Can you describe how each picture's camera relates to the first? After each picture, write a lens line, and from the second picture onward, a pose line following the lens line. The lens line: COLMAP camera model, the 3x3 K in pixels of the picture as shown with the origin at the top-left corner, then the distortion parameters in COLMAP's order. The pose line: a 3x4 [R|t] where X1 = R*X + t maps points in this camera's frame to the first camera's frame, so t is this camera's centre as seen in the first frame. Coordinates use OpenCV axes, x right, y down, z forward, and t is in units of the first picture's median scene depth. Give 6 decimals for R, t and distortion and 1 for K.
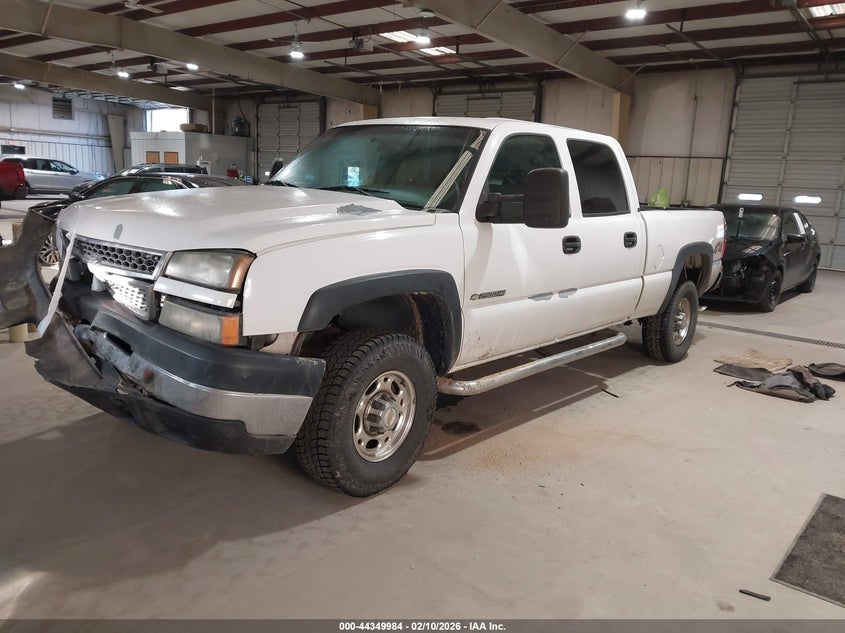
lens RADIAL K [[671.0, 0, 421.7], [0, 671.0, 314.2], [0, 0, 1]] dist [-0.006440, 0.009456]
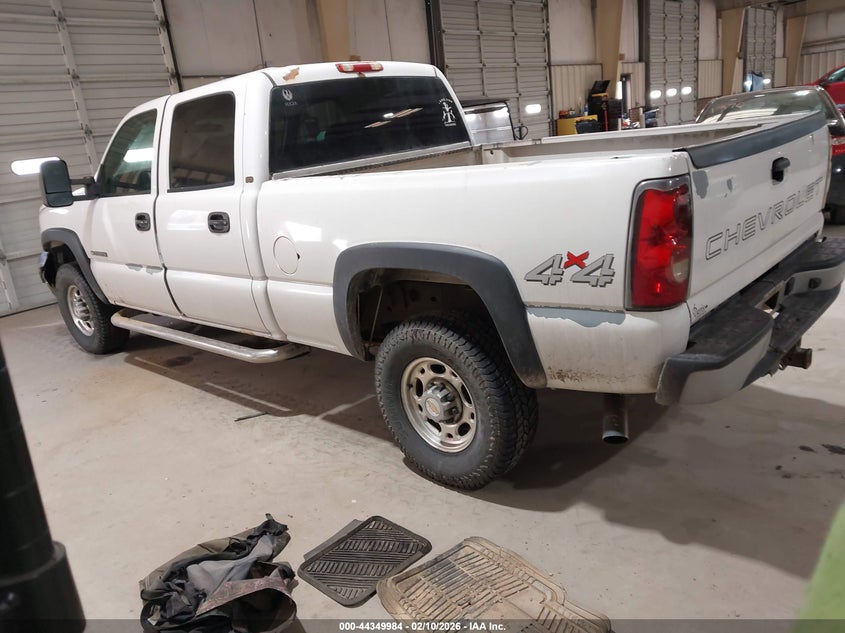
lens RADIAL K [[671.0, 0, 420.4], [0, 671.0, 324.7], [0, 0, 1]] dist [-0.006440, 0.009456]
pose [[-0.034863, 0.245287, -0.968823, 1.037064], [-0.075223, 0.966019, 0.247284, -0.199821], [0.996557, 0.081499, -0.015227, 1.234594]]
